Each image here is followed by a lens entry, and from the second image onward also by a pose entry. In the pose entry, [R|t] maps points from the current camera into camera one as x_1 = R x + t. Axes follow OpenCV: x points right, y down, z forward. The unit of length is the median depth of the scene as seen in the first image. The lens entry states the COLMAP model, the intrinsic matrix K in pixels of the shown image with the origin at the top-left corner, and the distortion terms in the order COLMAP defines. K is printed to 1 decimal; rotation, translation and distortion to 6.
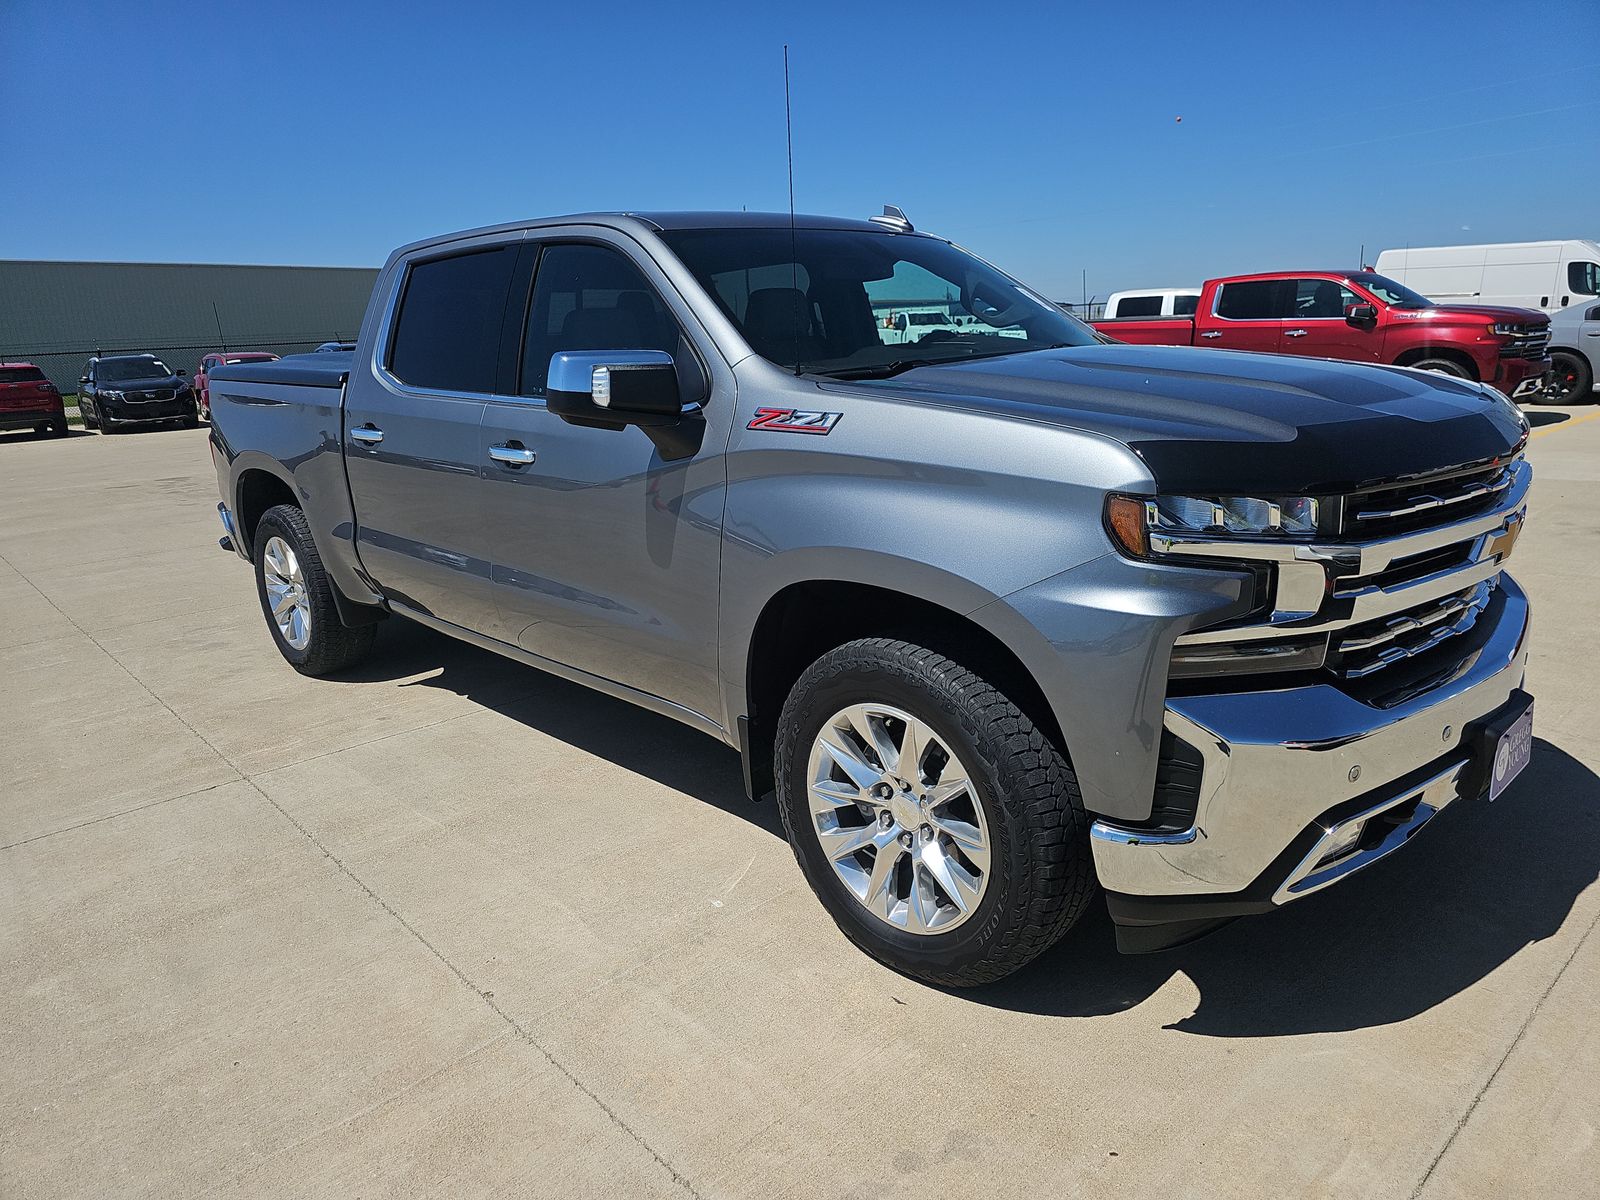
lens RADIAL K [[1060.9, 0, 798.9], [0, 1060.9, 617.7], [0, 0, 1]] dist [0.058485, -0.073824]
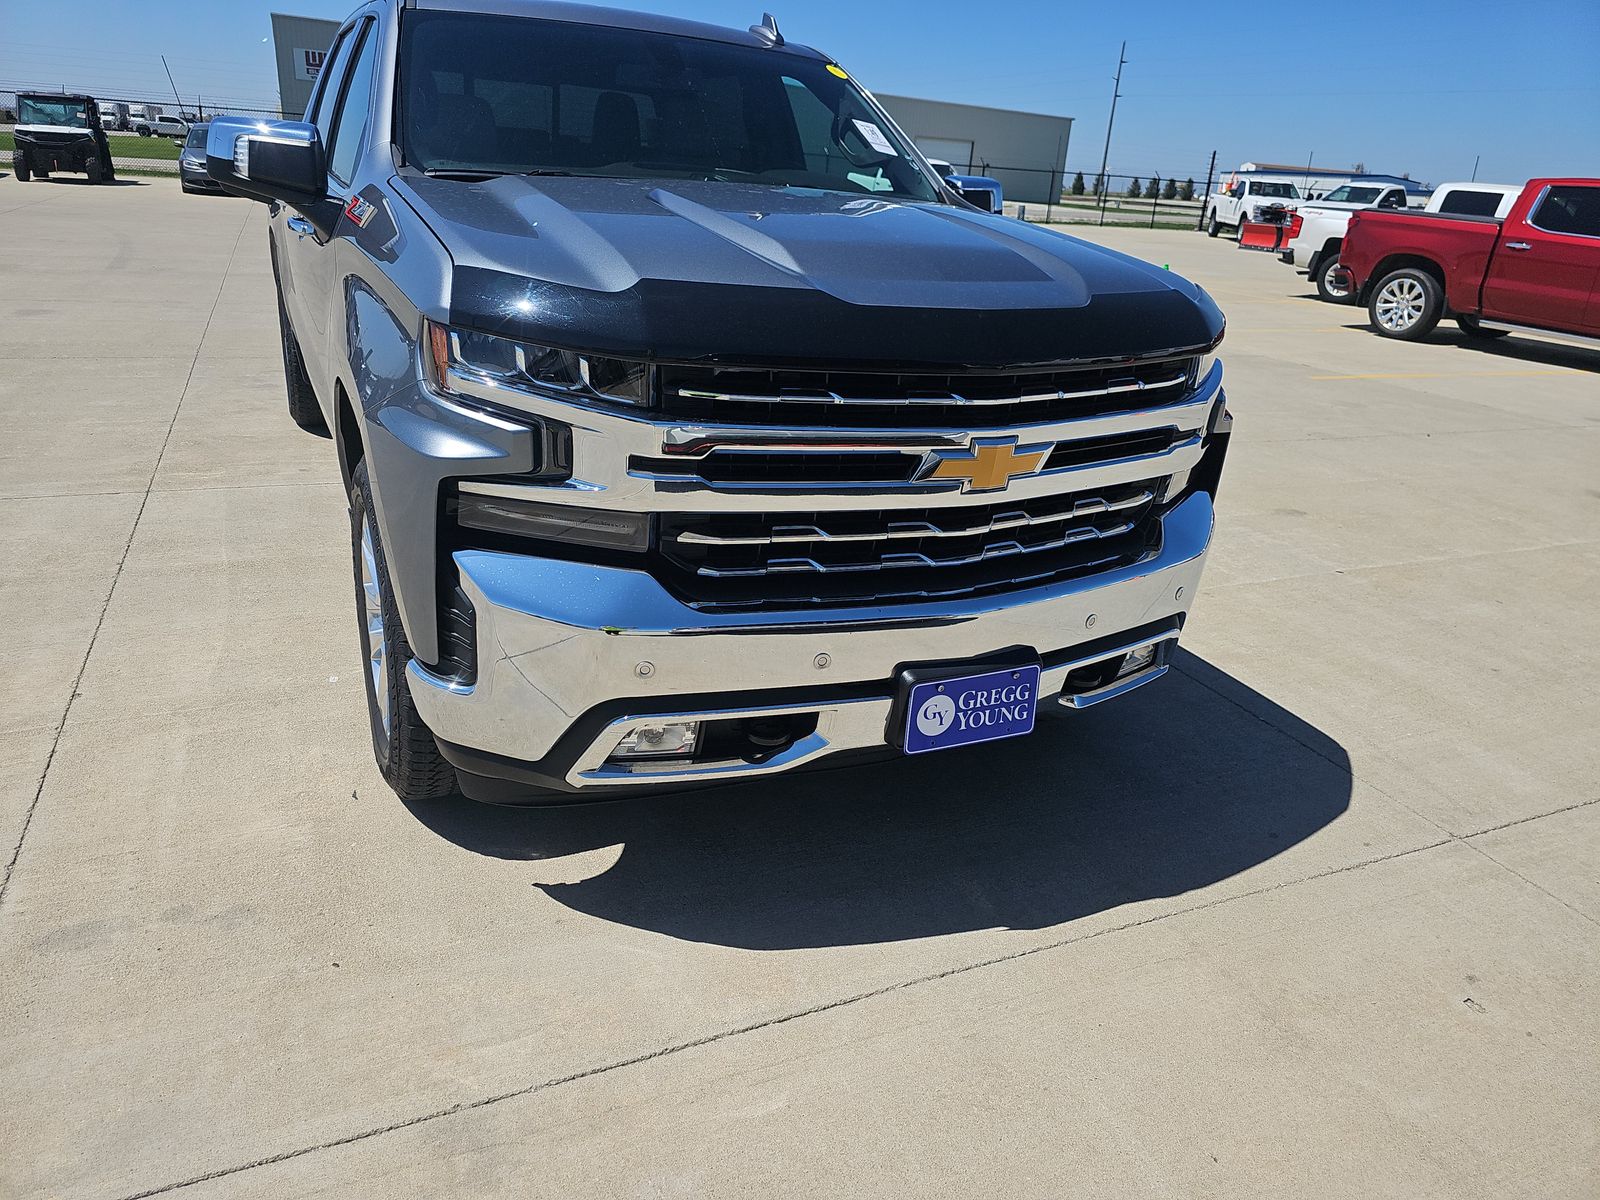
lens RADIAL K [[1068.1, 0, 800.0], [0, 1068.1, 600.0], [0, 0, 1]] dist [-0.001092, -0.001106]
pose [[0.945246, 0.221682, -0.239514, 0.472088], [-0.190506, 0.970681, 0.146578, -0.040152], [0.264985, -0.092923, 0.959765, 0.088806]]
